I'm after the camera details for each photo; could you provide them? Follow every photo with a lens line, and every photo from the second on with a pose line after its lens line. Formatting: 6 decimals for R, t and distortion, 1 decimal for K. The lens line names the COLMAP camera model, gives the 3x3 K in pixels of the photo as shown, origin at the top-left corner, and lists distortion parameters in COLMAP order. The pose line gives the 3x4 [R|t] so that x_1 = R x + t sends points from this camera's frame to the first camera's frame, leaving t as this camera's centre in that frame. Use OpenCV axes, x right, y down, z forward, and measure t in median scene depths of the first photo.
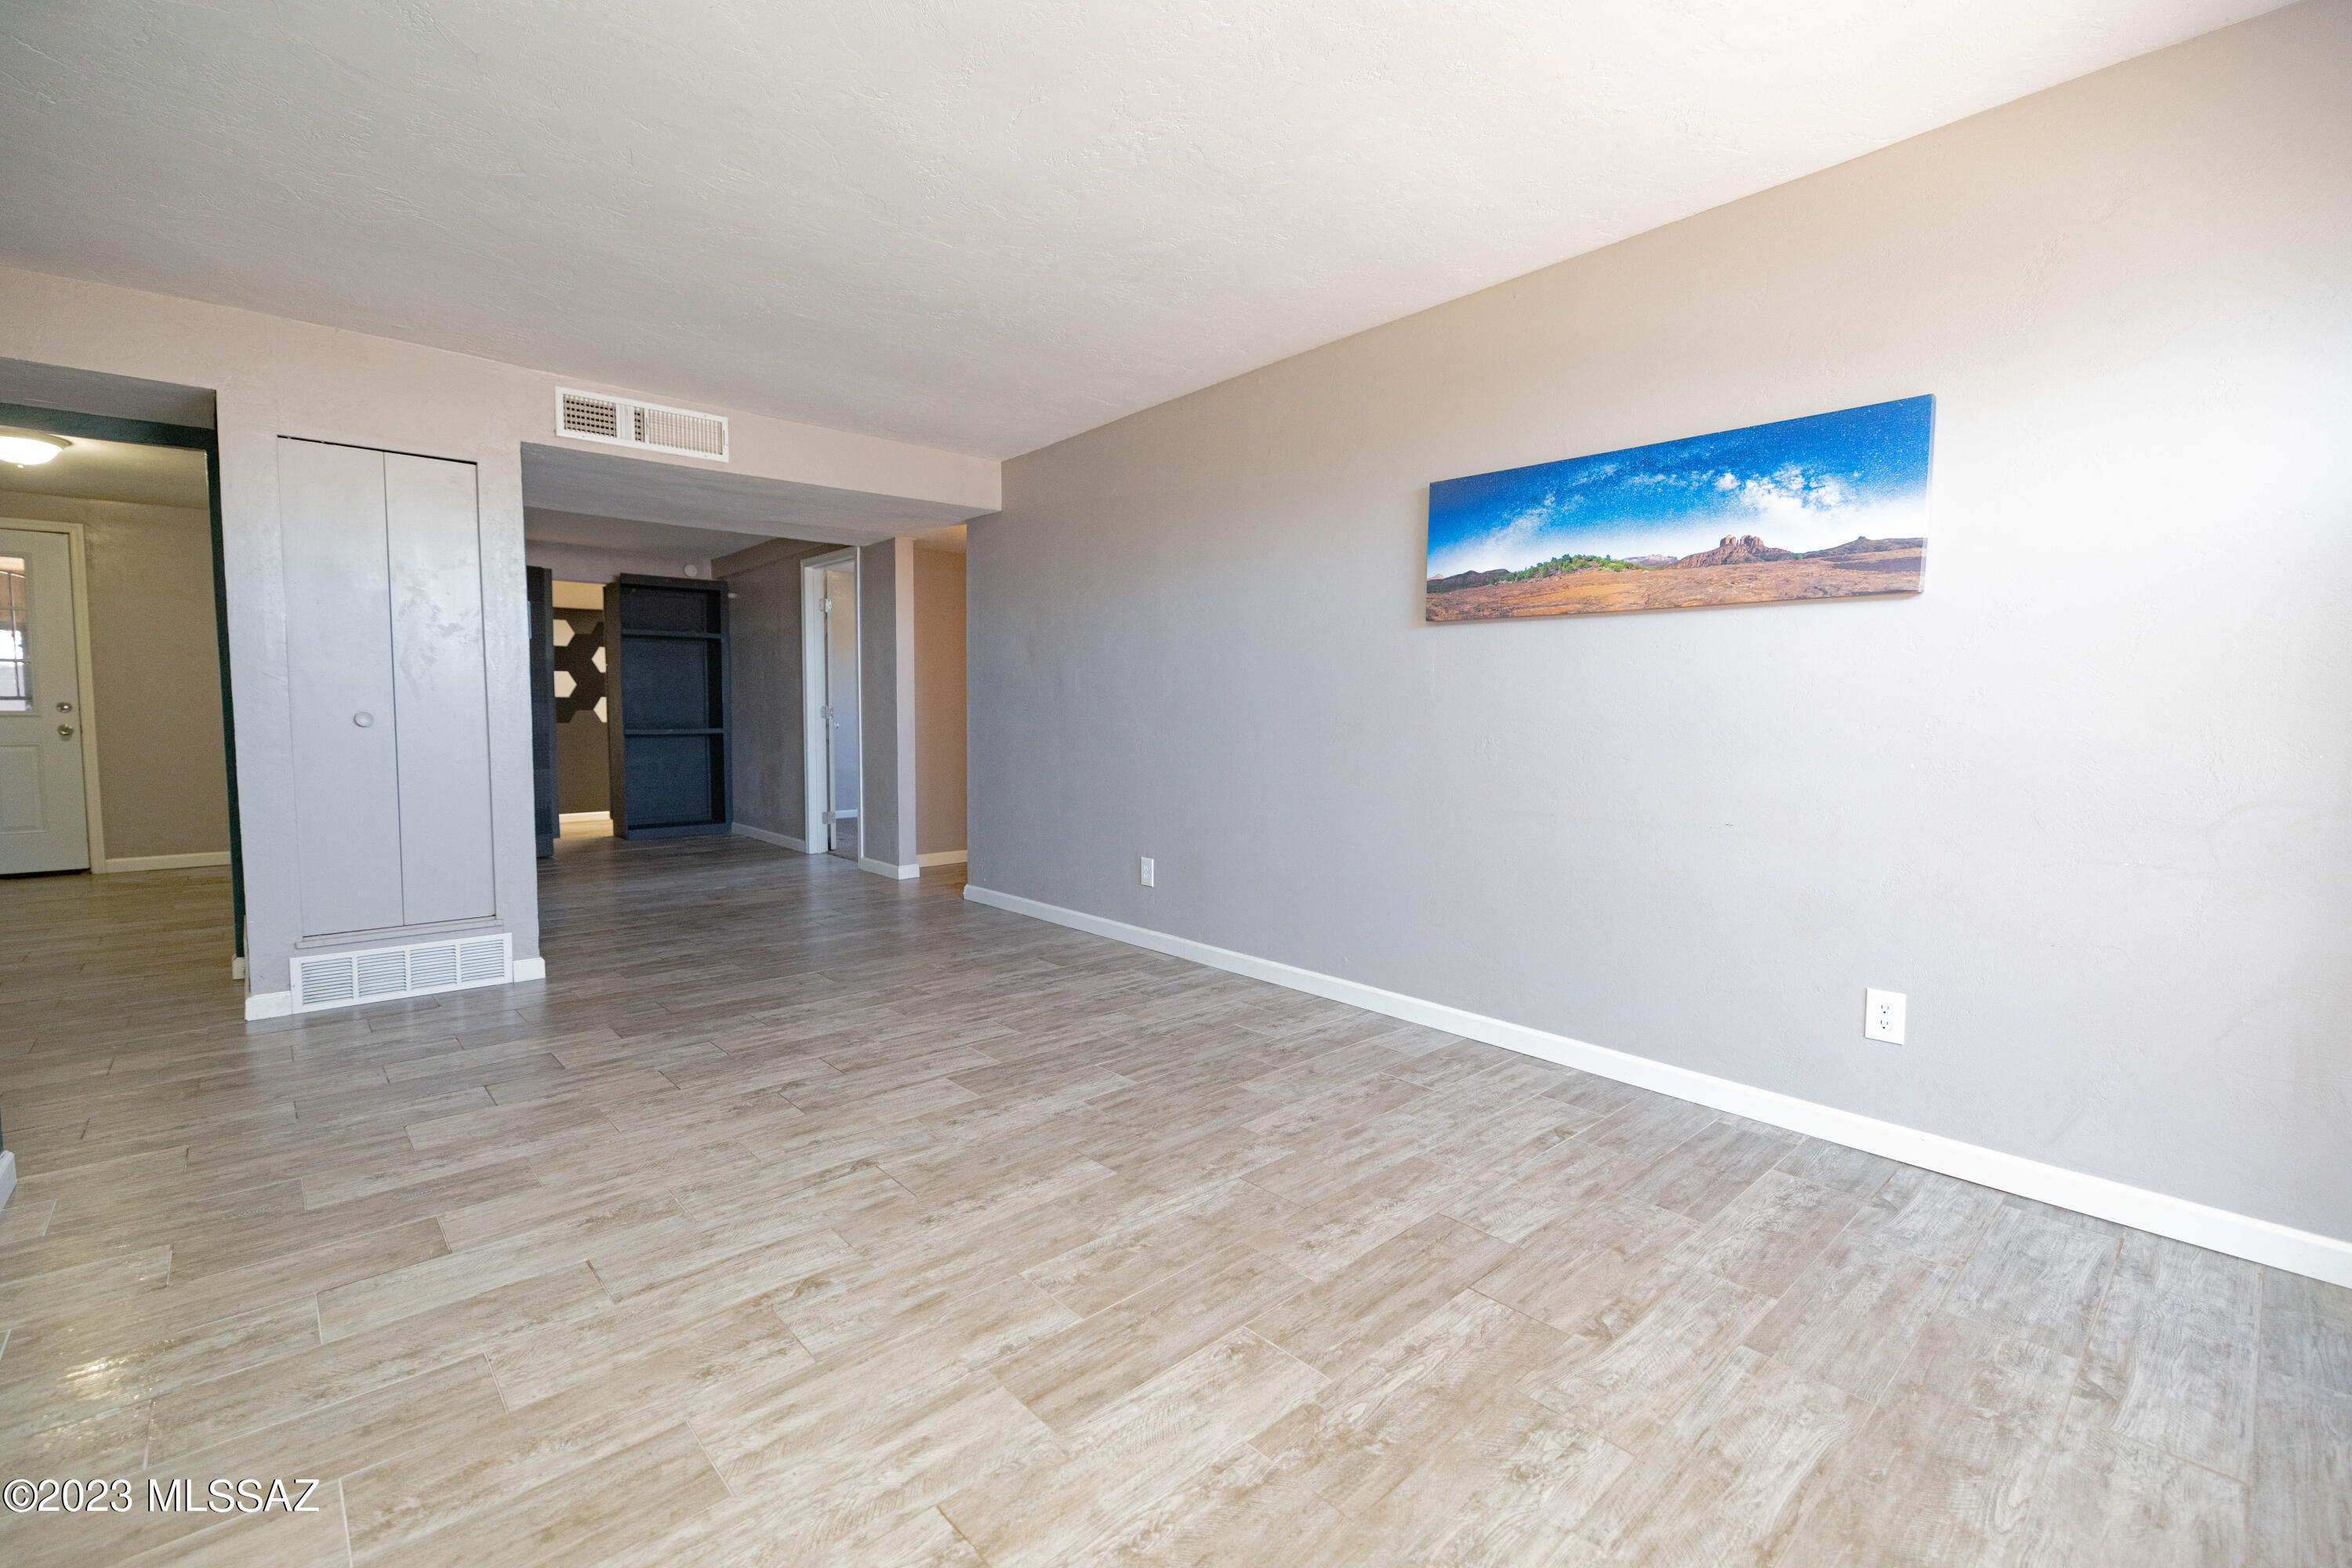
lens RADIAL K [[996.1, 0, 1170.8], [0, 996.1, 776.6], [0, 0, 1]] dist [0.000436, -0.000583]
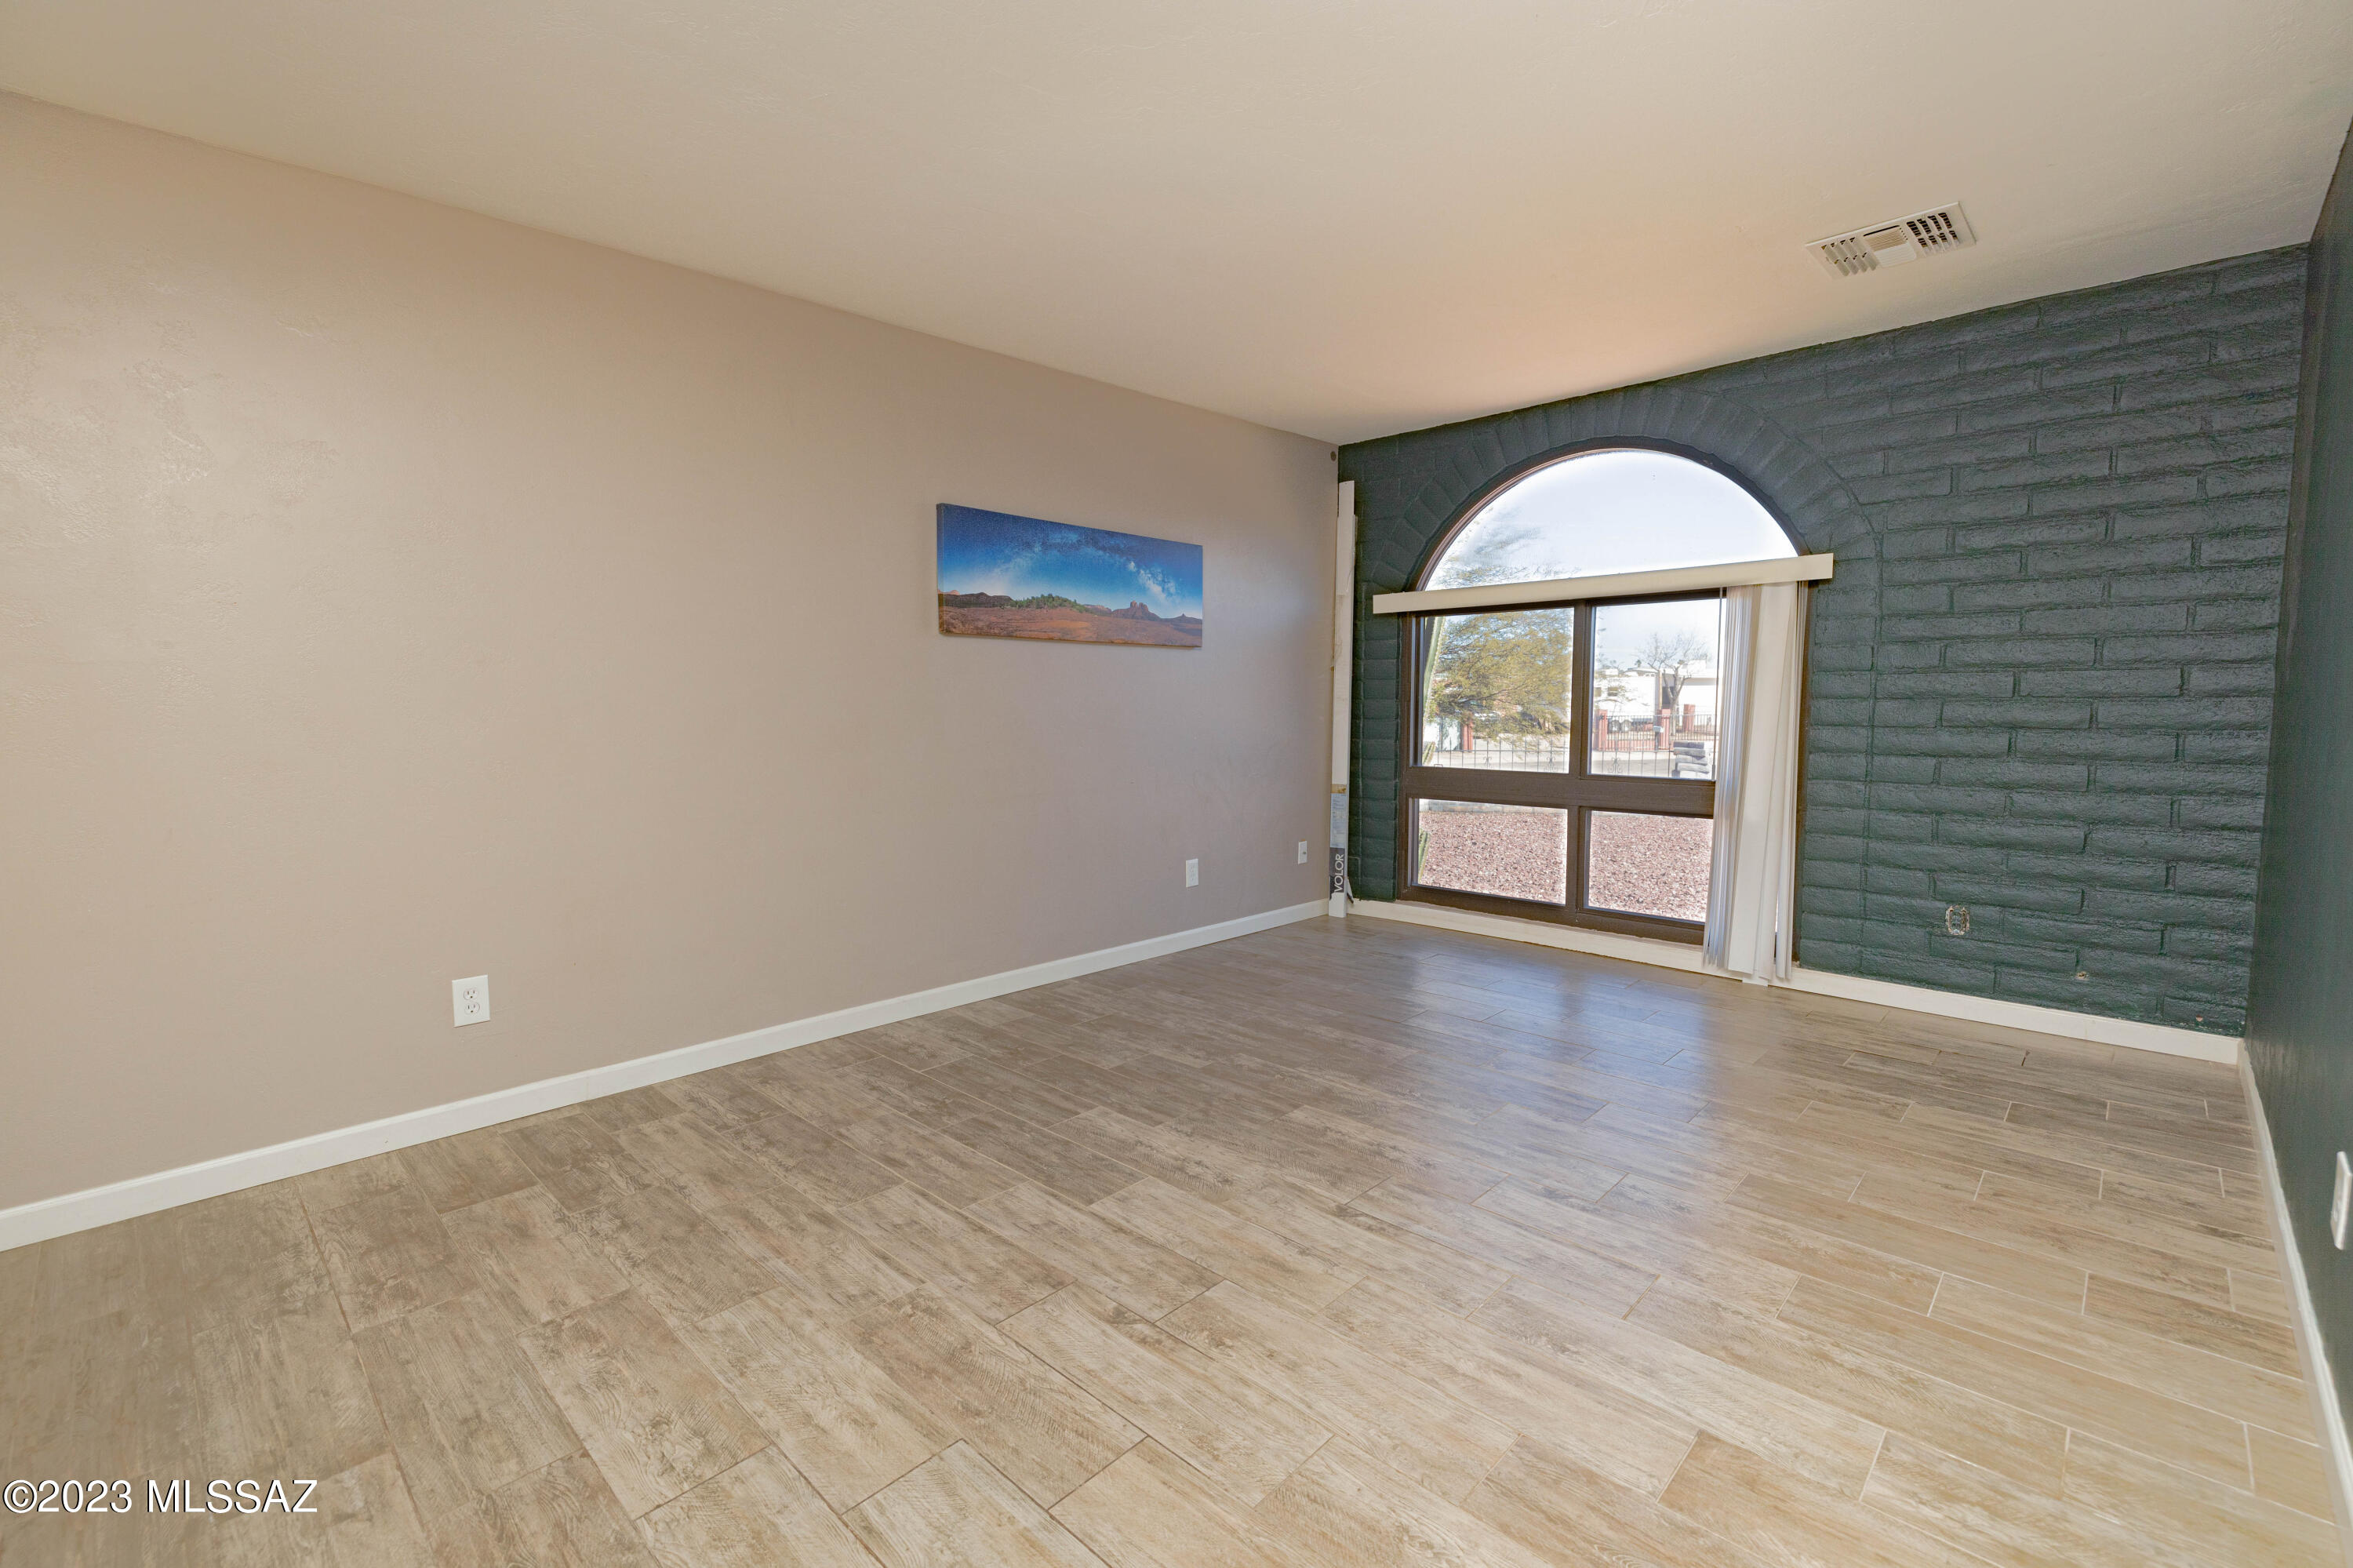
lens RADIAL K [[996.6, 0, 1171.3], [0, 996.6, 776.6], [0, 0, 1]] dist [0.000436, -0.000583]
pose [[-0.043418, -0.081377, 0.995737, -1.019281], [0.074197, 0.993662, 0.084443, -0.089958], [-0.996298, 0.077547, -0.037105, 0.992813]]
